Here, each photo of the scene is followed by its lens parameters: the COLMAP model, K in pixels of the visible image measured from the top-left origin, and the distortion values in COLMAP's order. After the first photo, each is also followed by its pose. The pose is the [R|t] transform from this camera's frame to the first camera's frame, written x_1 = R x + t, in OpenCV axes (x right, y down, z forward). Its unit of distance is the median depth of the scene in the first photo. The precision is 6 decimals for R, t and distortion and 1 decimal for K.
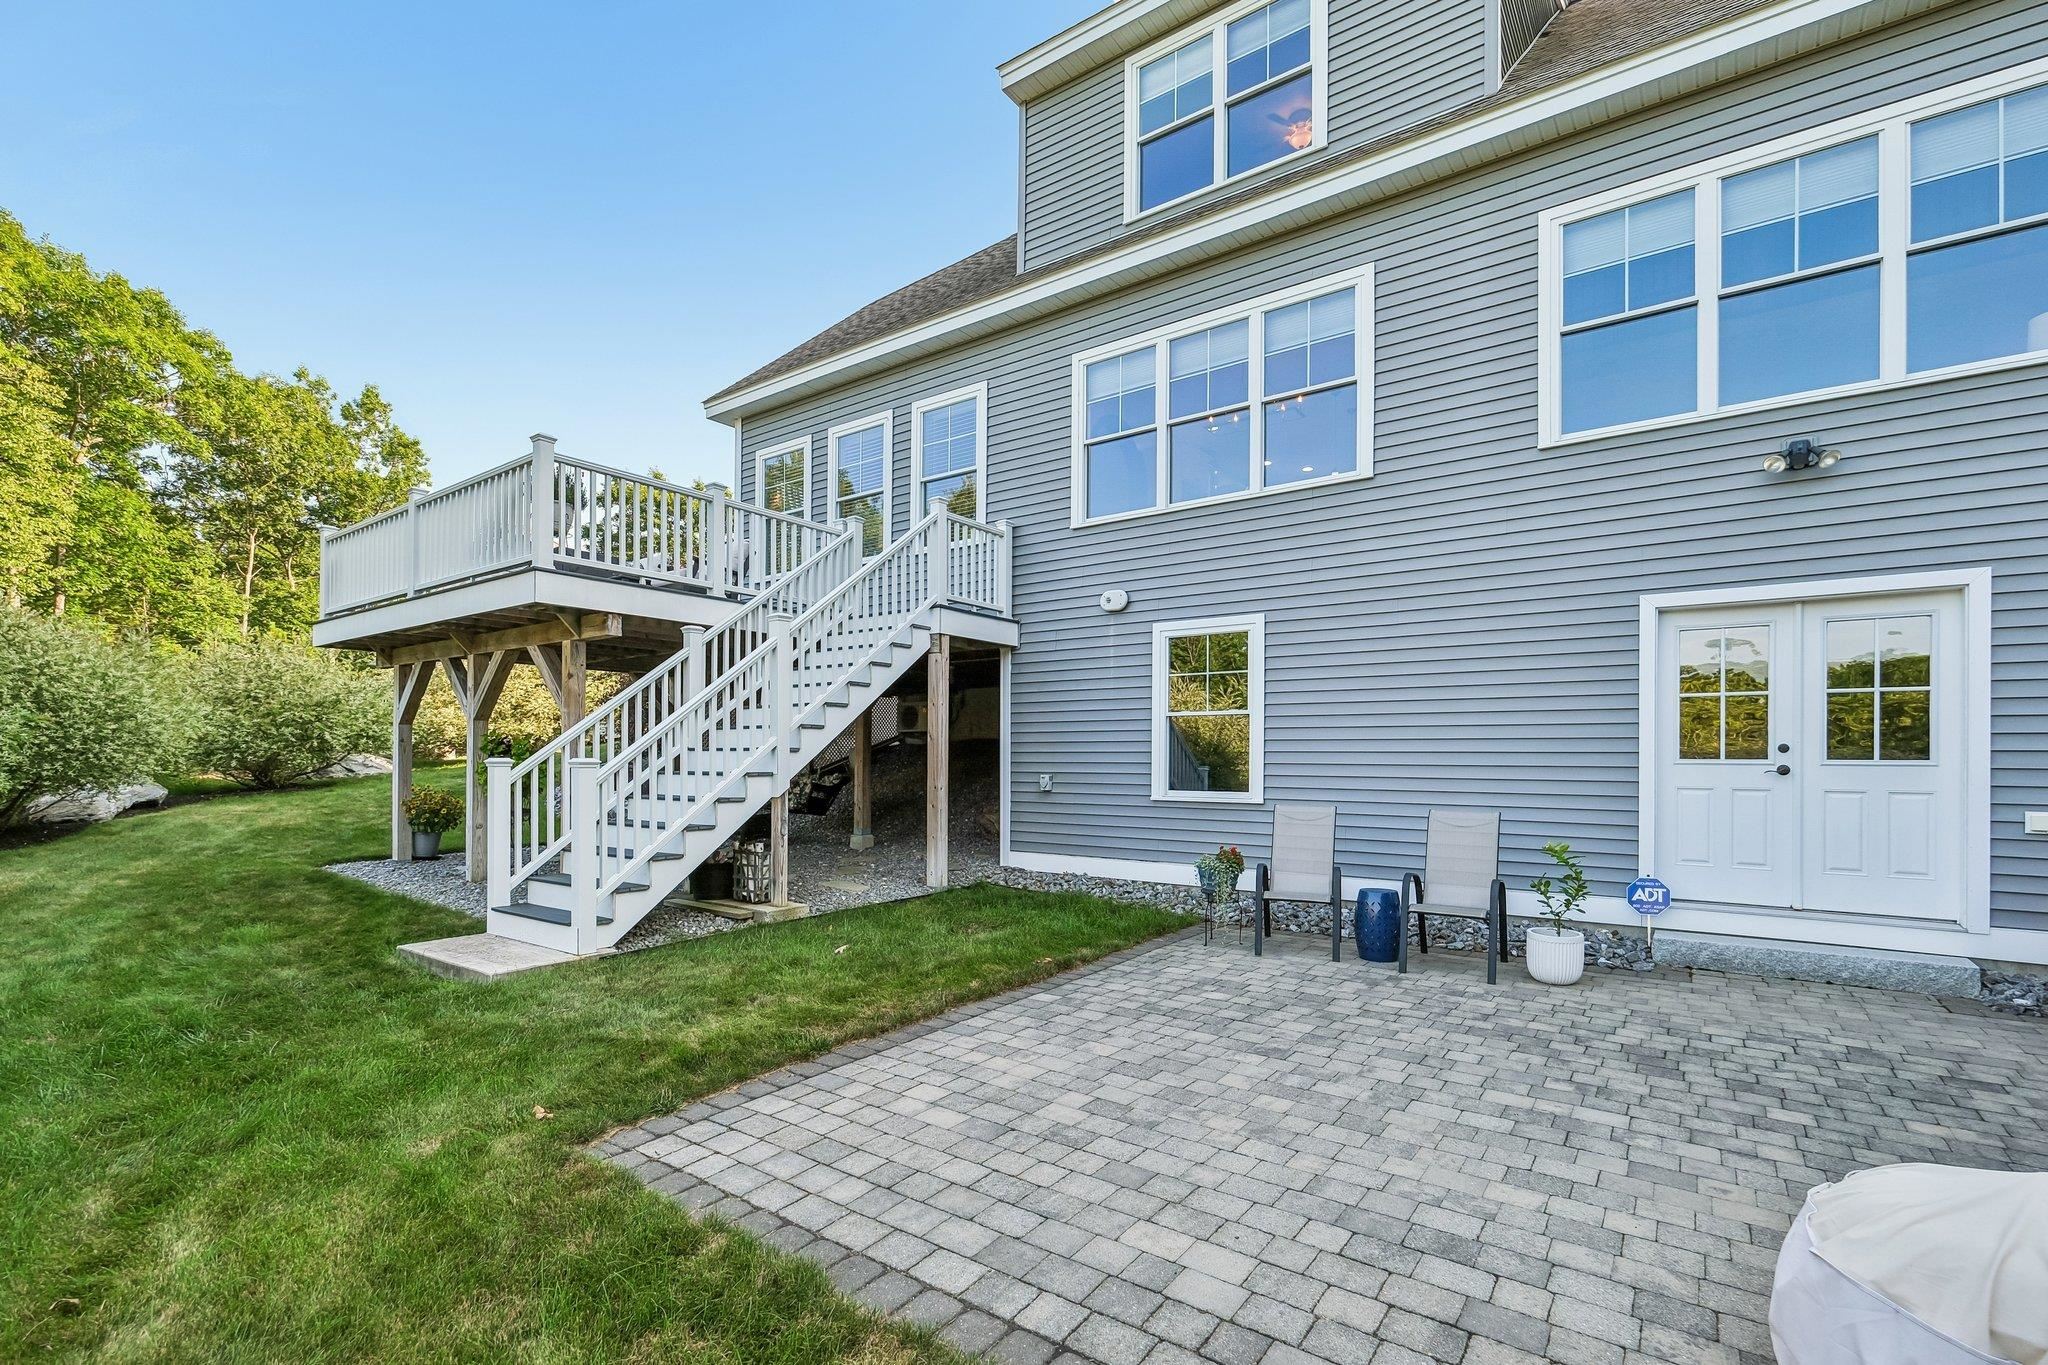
lens RADIAL K [[900.0, 0, 1026.9], [0, 900.0, 754.6], [0, 0, 1]] dist [-0.000507, -0.000473]
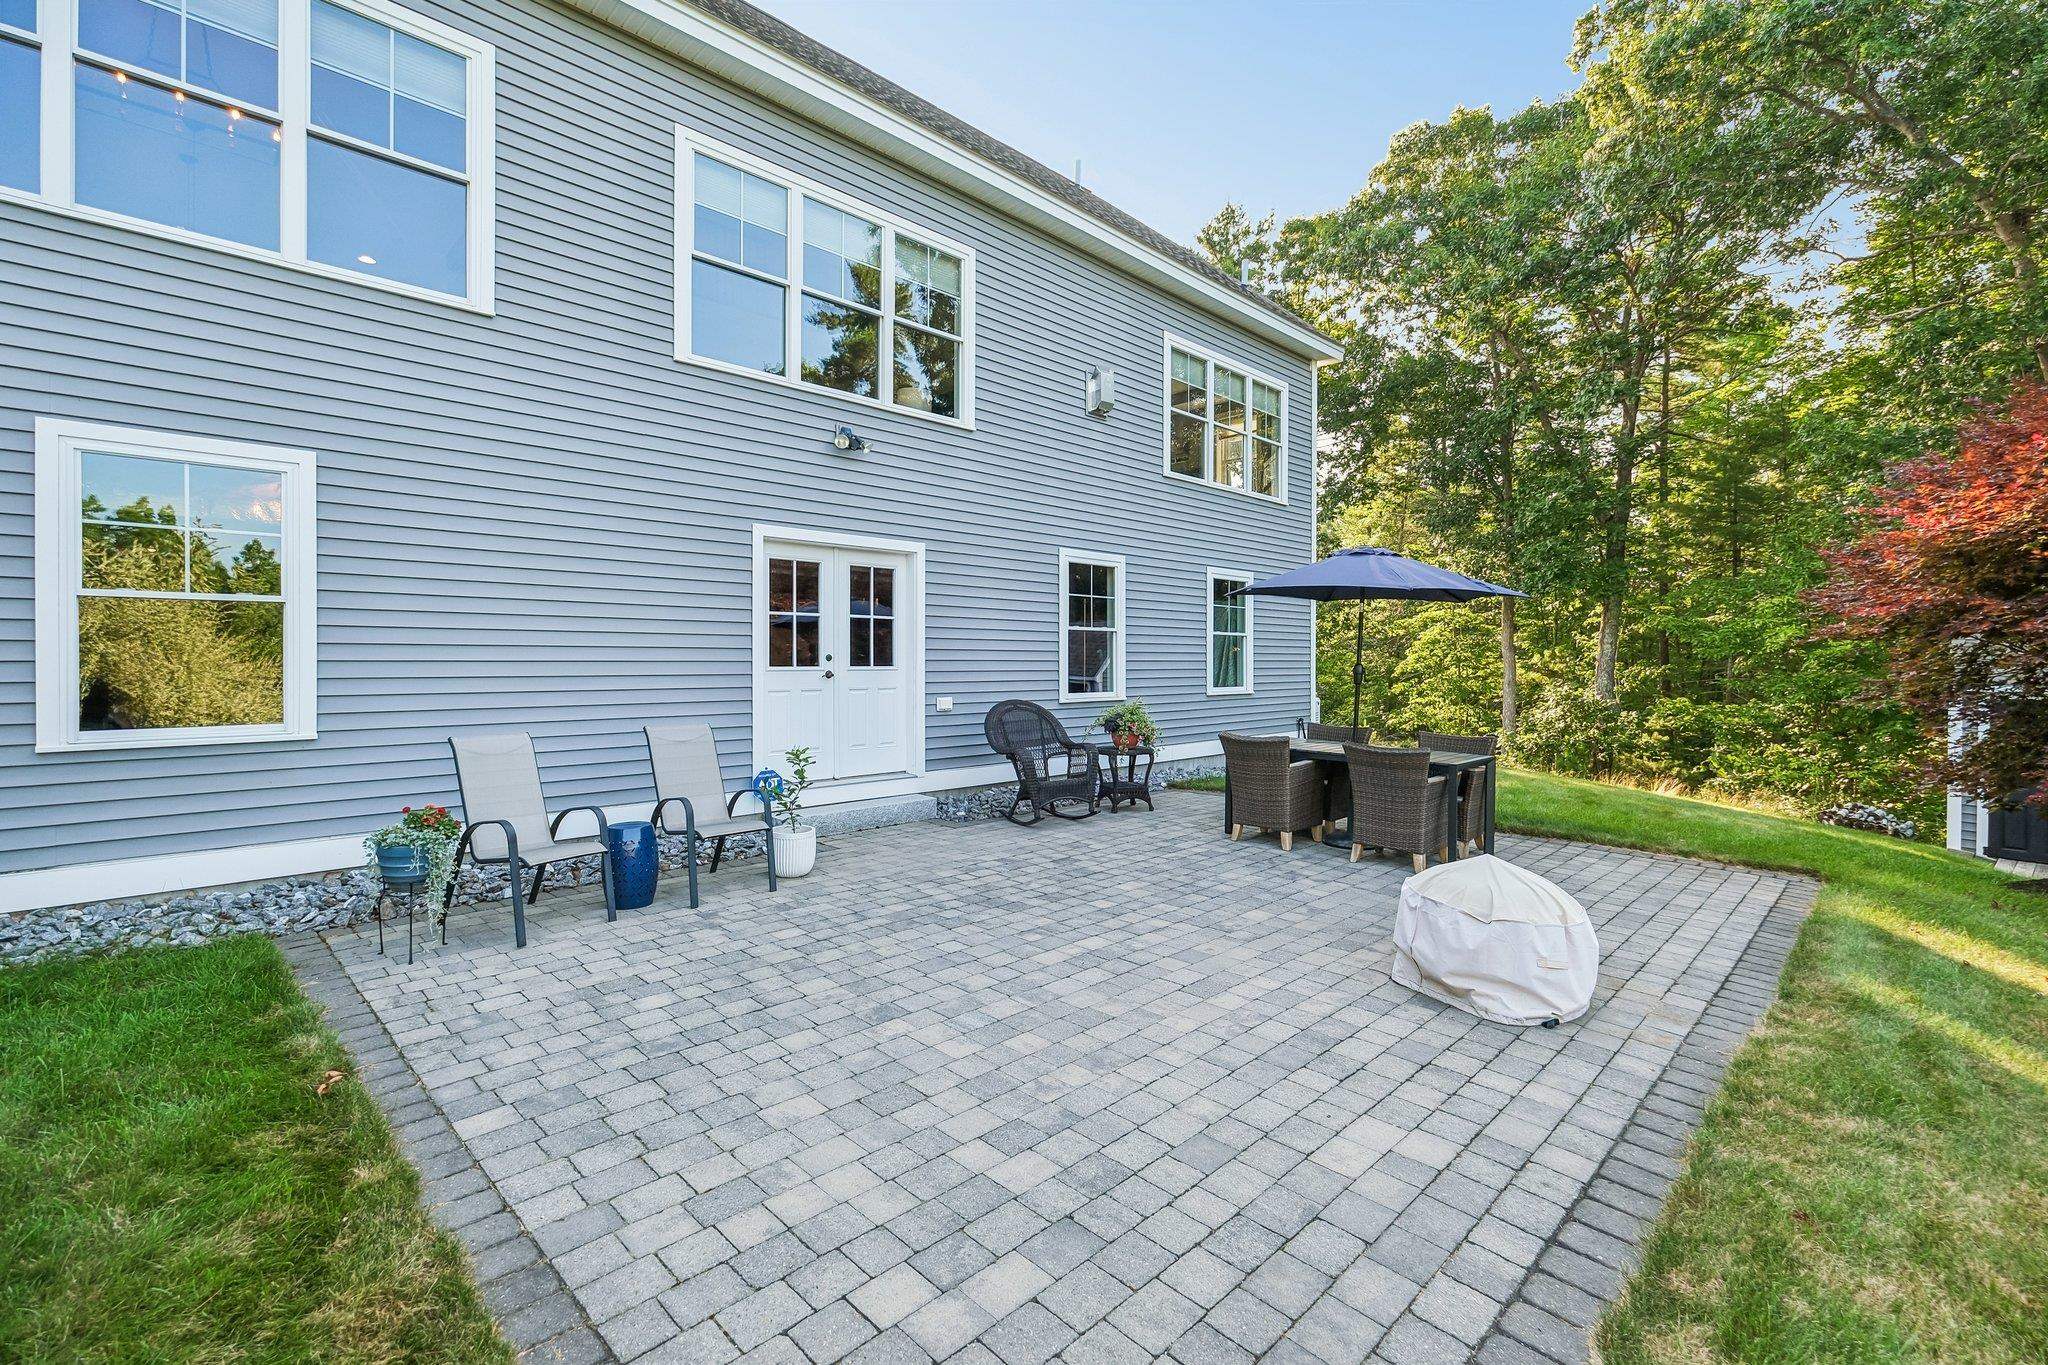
lens RADIAL K [[891.7, 0, 1012.7], [0, 891.7, 659.9], [0, 0, 1]] dist [0.001278, -0.000176]
pose [[0.179779, -0.008301, 0.983672, -0.376474], [-0.006018, 0.999936, 0.009539, -0.016971], [-0.983689, -0.007635, 0.179717, 0.483016]]
